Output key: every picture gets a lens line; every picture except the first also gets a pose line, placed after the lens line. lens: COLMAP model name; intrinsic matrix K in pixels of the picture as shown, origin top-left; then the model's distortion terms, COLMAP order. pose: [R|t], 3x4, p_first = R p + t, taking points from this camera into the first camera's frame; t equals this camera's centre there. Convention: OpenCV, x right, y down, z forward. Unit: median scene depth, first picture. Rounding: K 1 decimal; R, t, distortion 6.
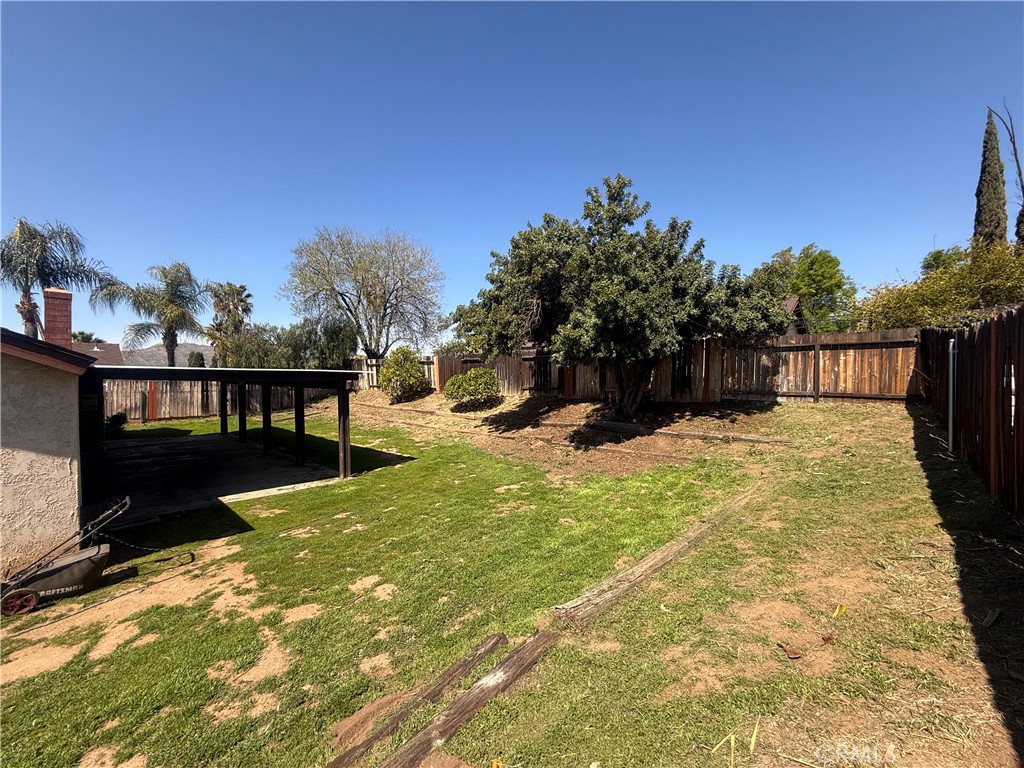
lens RADIAL K [[408.4, 0, 509.6], [0, 408.4, 382.5], [0, 0, 1]] dist [-0.001341, 0.000078]
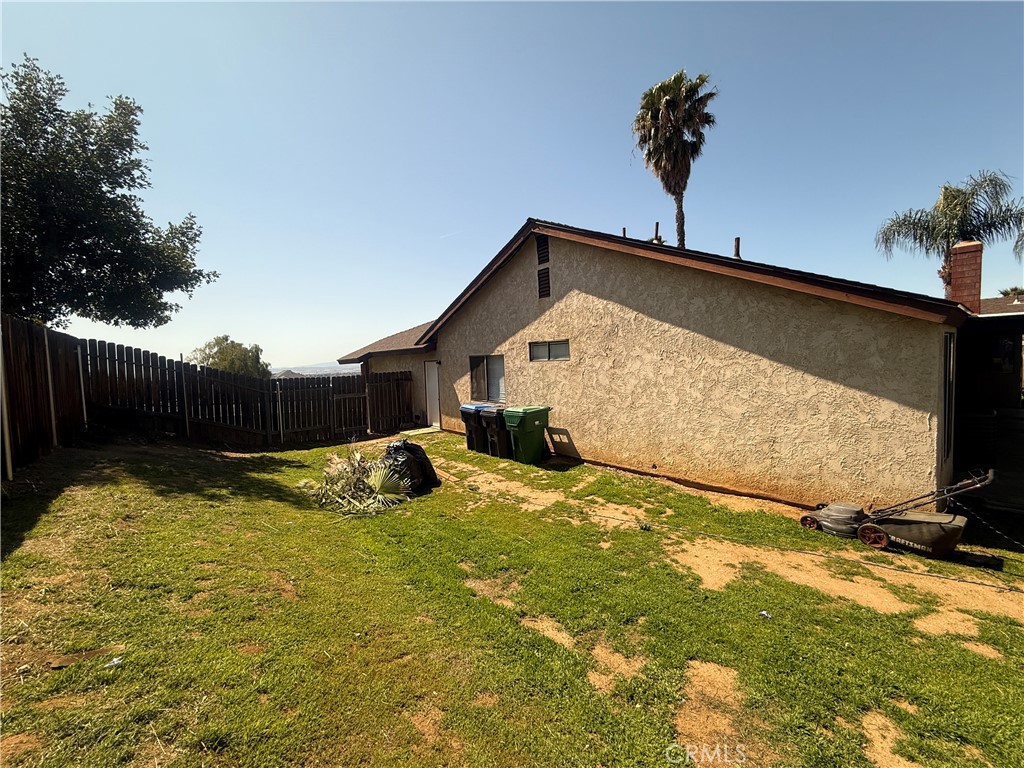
lens RADIAL K [[408.4, 0, 510.9], [0, 408.4, 383.1], [0, 0, 1]] dist [-0.001341, 0.000078]
pose [[-0.134954, 0.061151, -0.988963, -0.015486], [0.024524, 0.997994, 0.058363, 0.039550], [0.990548, -0.016377, -0.136183, 0.180952]]
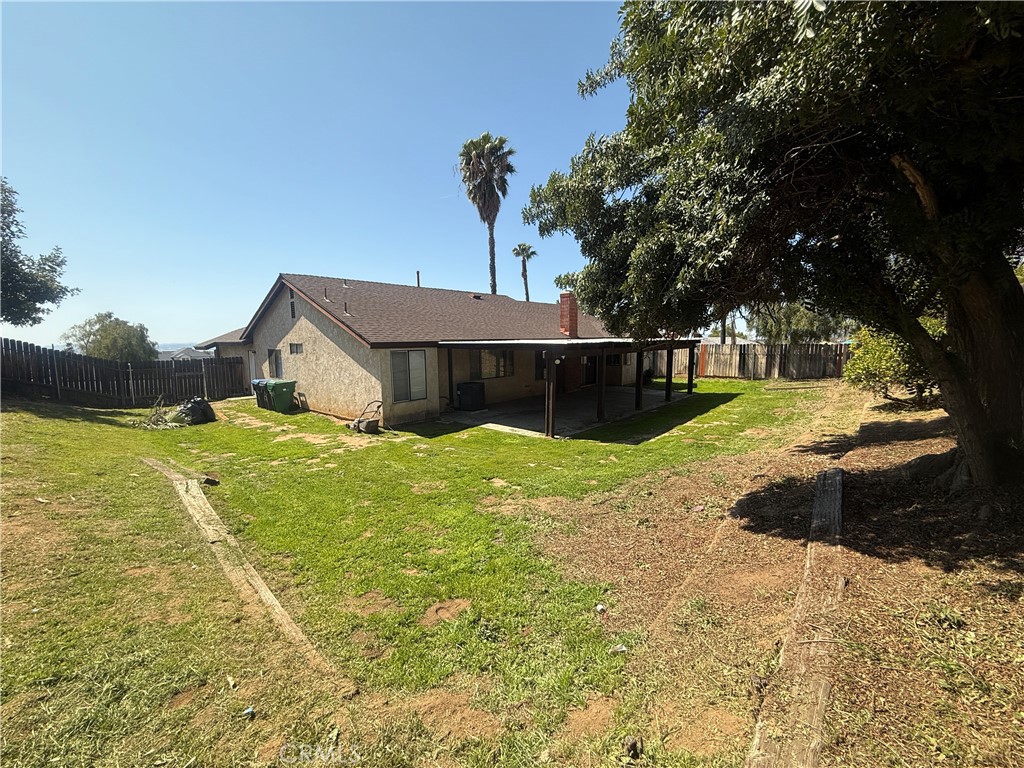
lens RADIAL K [[408.4, 0, 512.3], [0, 408.4, 382.4], [0, 0, 1]] dist [-0.001341, 0.000078]
pose [[0.020743, 0.102957, -0.994470, 1.692890], [0.000299, 0.994683, 0.102985, -0.084470], [0.999785, -0.002434, 0.020602, 2.065588]]
